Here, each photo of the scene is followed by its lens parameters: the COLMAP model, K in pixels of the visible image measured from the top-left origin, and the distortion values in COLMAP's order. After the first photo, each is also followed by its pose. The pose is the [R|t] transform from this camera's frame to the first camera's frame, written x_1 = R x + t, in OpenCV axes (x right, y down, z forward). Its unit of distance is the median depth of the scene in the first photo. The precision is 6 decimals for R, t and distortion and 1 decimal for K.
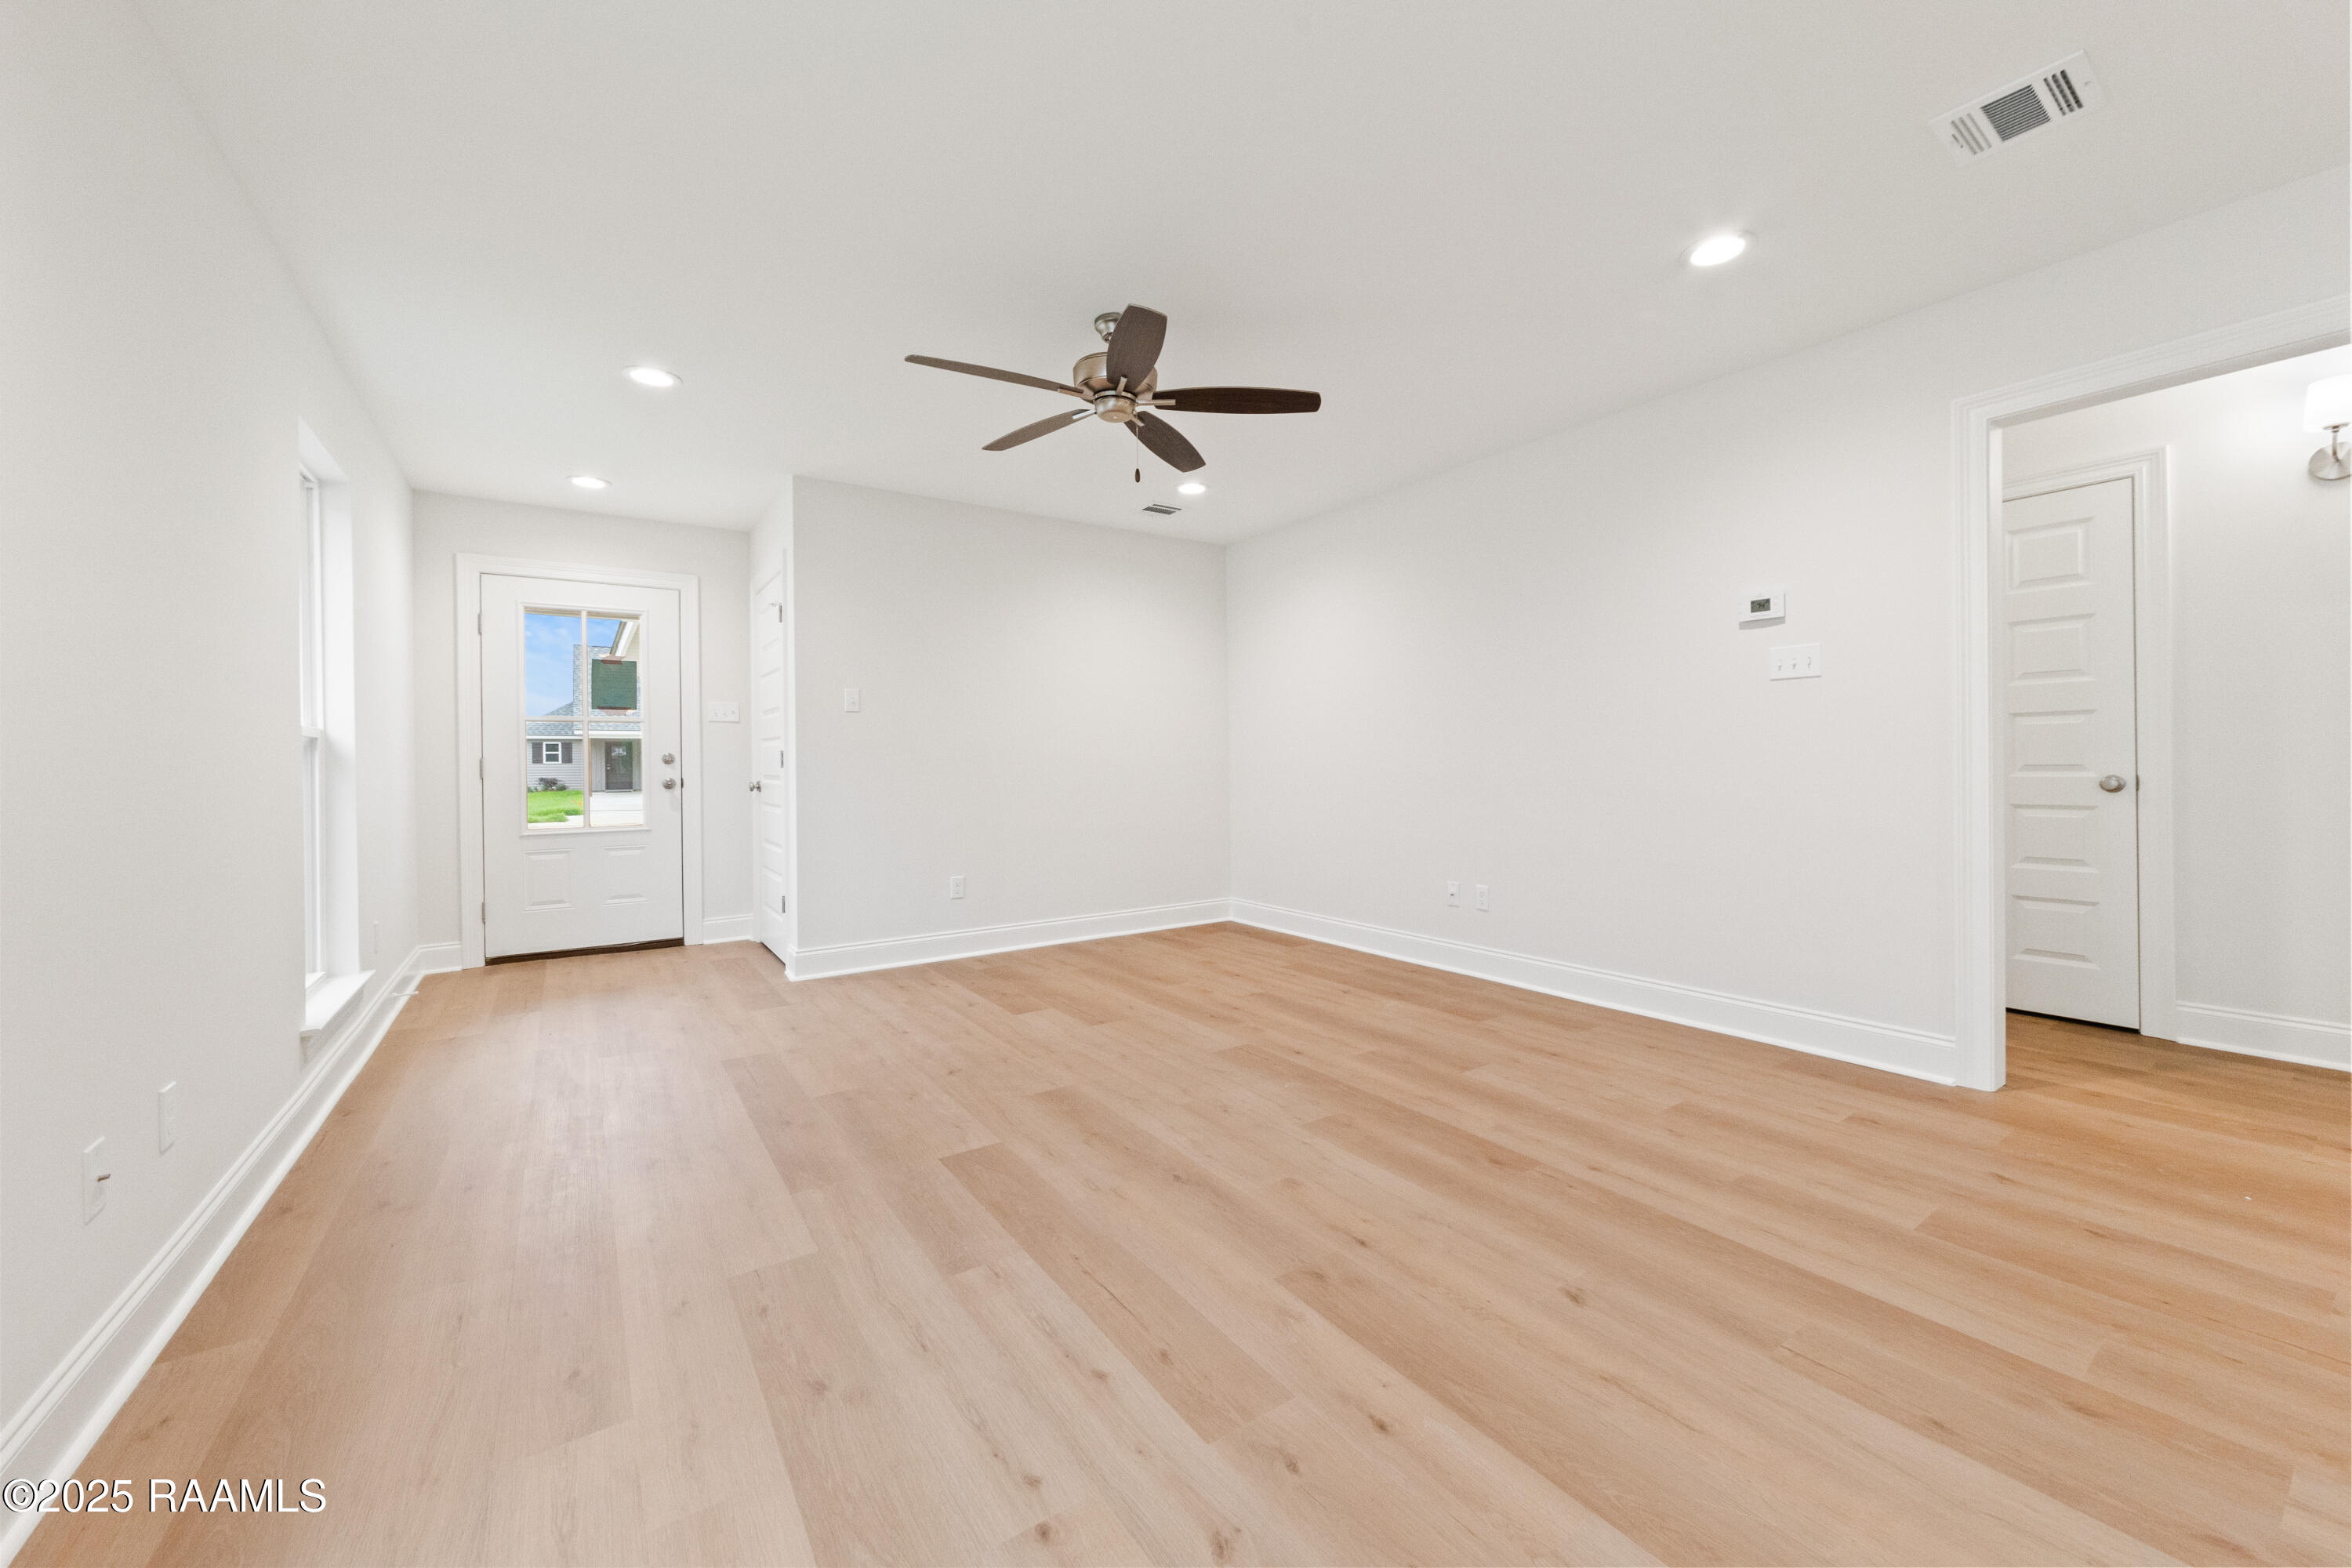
lens RADIAL K [[891.8, 0, 1222.2], [0, 891.8, 766.2], [0, 0, 1]] dist [0.007135, -0.000078]
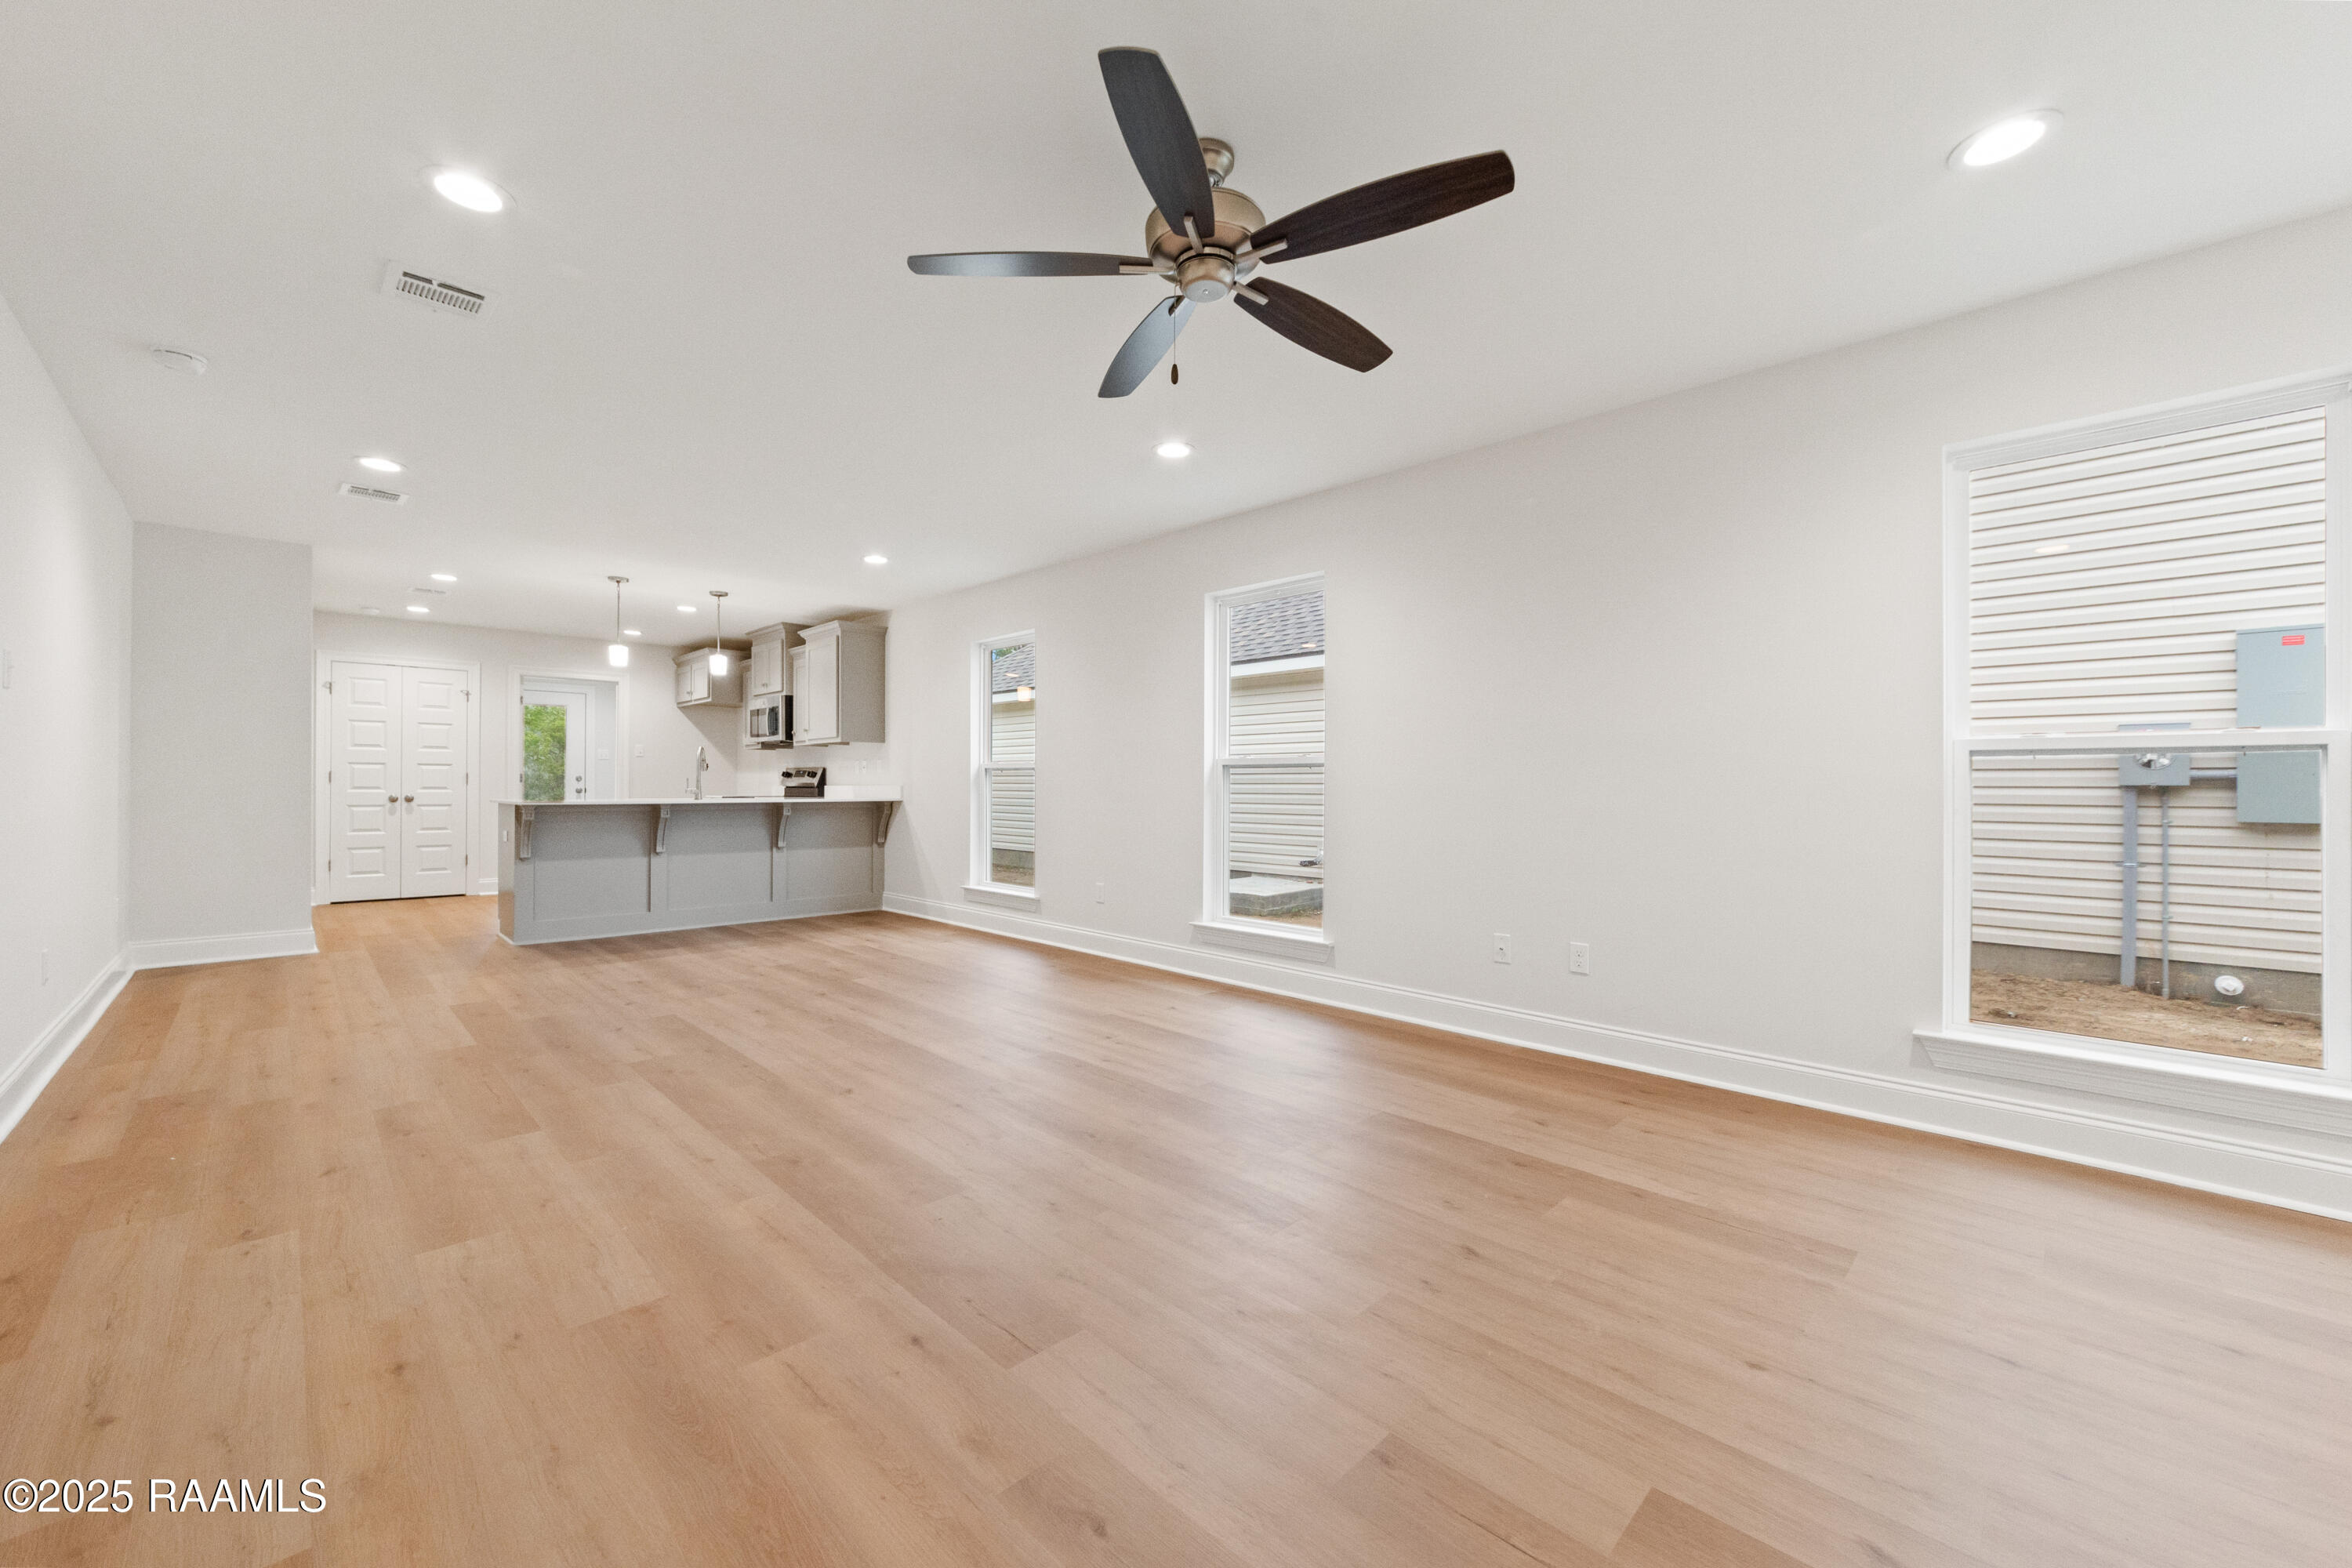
lens RADIAL K [[919.7, 0, 1181.5], [0, 919.7, 781.0], [0, 0, 1]] dist [-0.000504, -0.000171]
pose [[-0.988369, 0.003965, -0.152024, 0.014838], [0.003813, 0.999992, 0.001291, -0.009657], [0.152028, 0.000697, -0.988376, 1.974192]]
